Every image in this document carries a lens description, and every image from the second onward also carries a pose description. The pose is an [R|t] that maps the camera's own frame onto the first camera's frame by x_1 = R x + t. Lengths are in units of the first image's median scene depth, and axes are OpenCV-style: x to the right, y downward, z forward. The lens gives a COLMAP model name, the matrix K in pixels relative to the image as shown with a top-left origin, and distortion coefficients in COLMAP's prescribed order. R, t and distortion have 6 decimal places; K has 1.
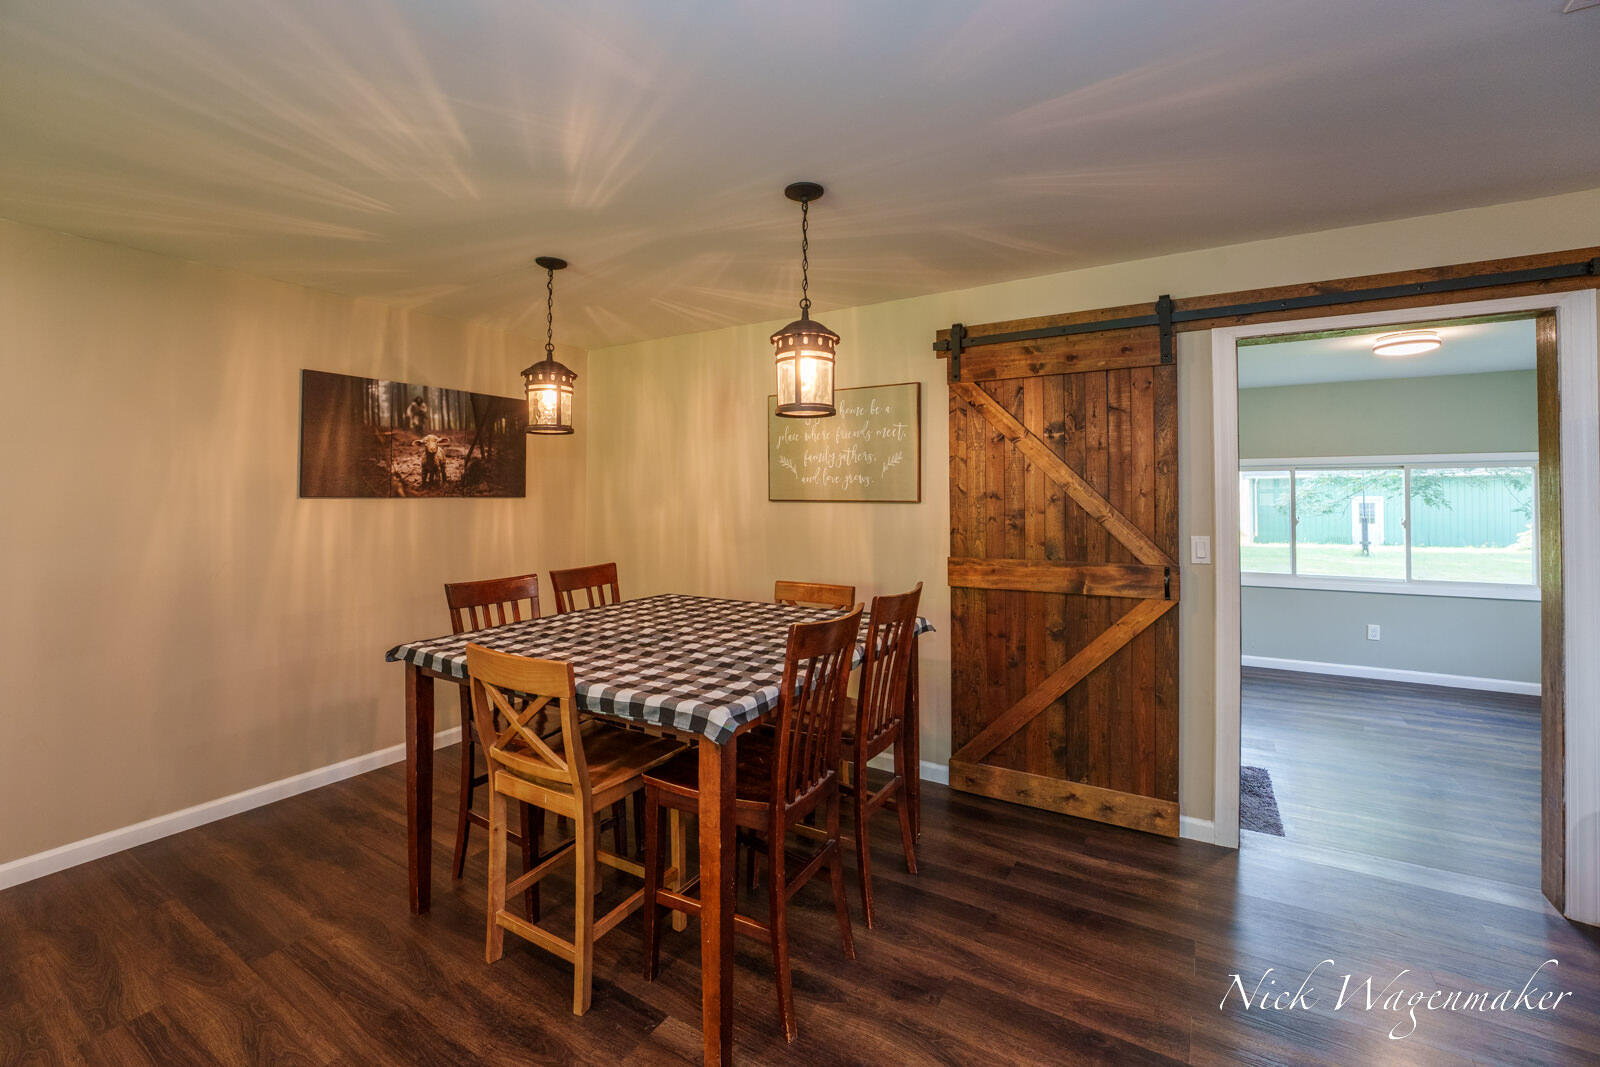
lens RADIAL K [[678.4, 0, 803.9], [0, 678.4, 485.3], [0, 0, 1]] dist [0.023427, 0.000273]
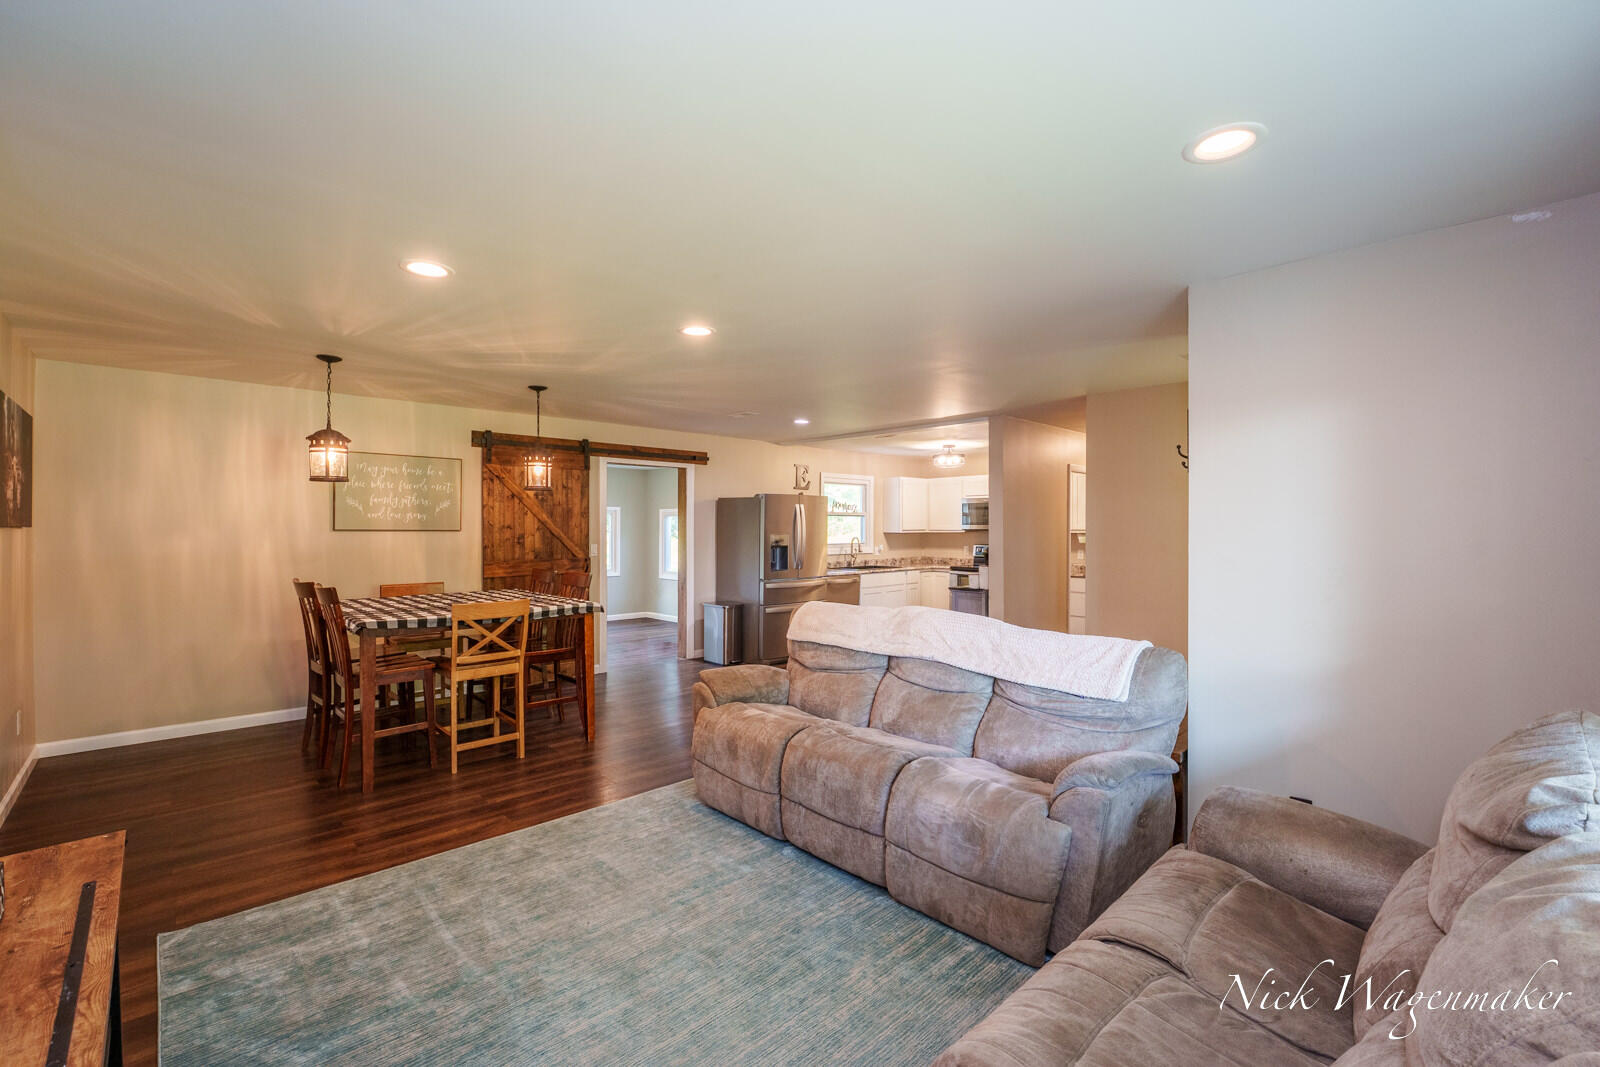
lens RADIAL K [[685.4, 0, 800.0], [0, 685.4, 533.5], [0, 0, 1]] dist [-0.001153, 0.000179]
pose [[0.268359, -0.003942, 0.963311, -1.345257], [-0.013292, 0.999881, 0.007795, 0.007950], [-0.963227, -0.014896, 0.268275, -0.282168]]
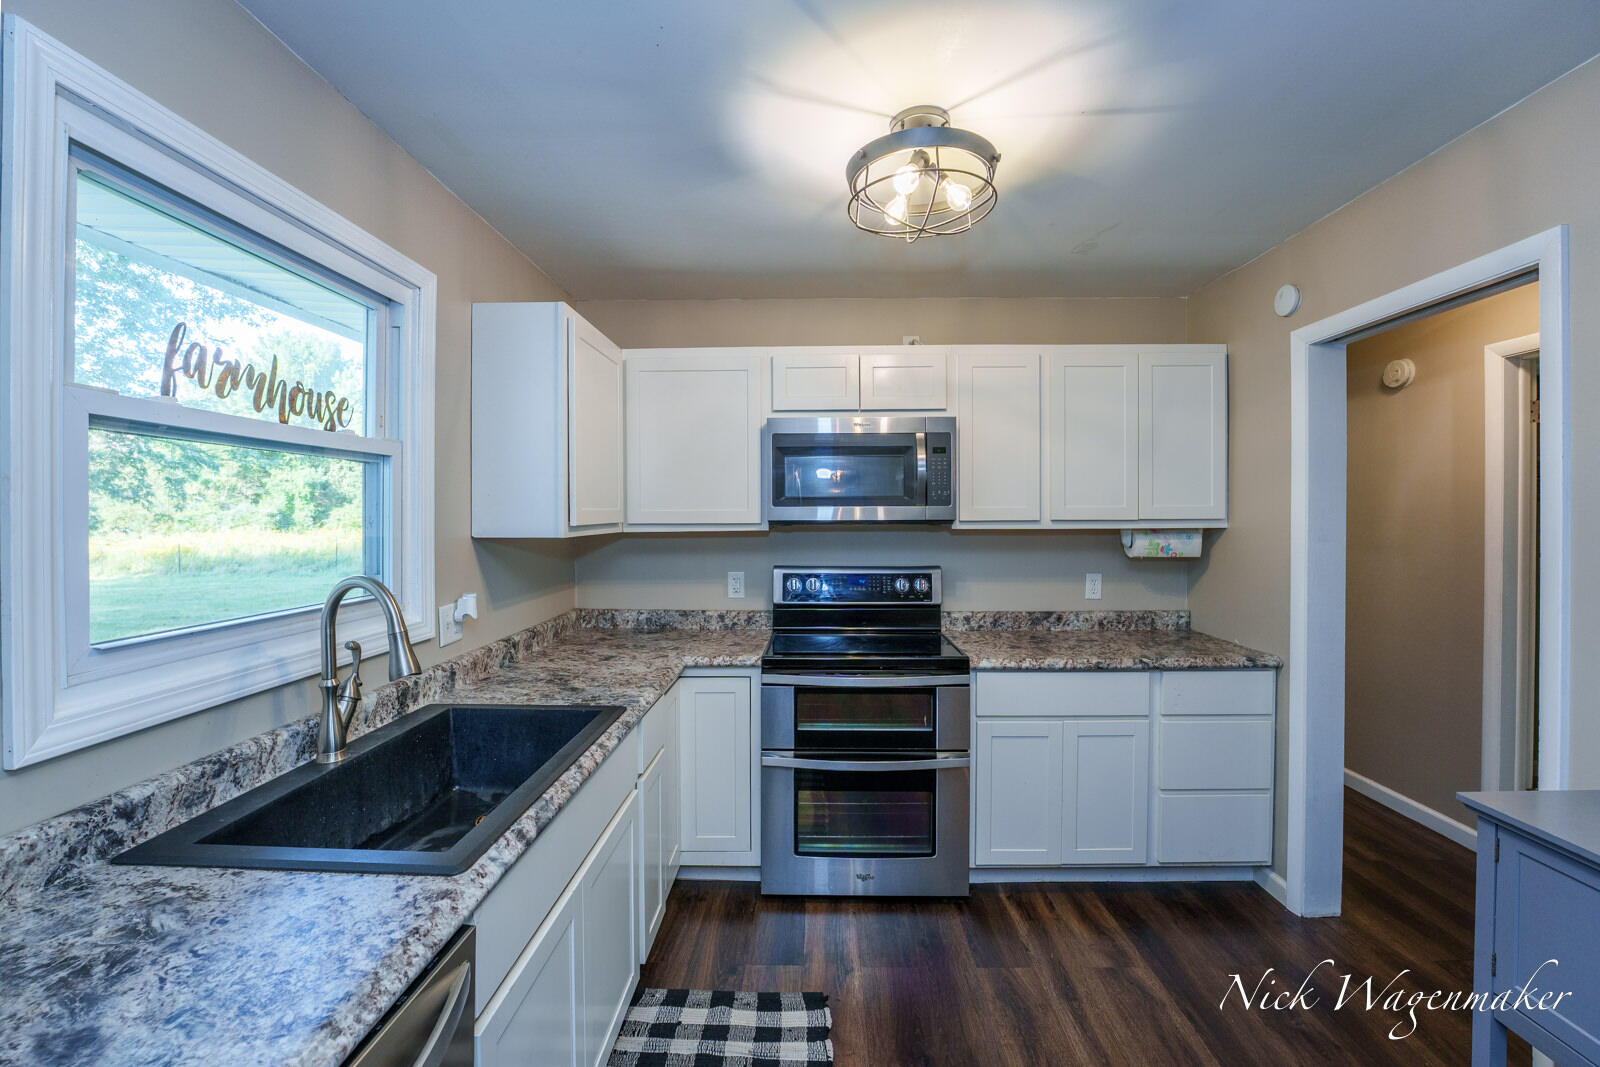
lens RADIAL K [[664.9, 0, 813.4], [0, 664.9, 518.8], [0, 0, 1]] dist [-0.022748, 0.000817]
pose [[-0.506573, 0.001326, 0.862196, 0.933876], [-0.003125, 0.999989, -0.003373, 0.003890], [-0.862191, -0.004403, -0.506564, 0.222772]]
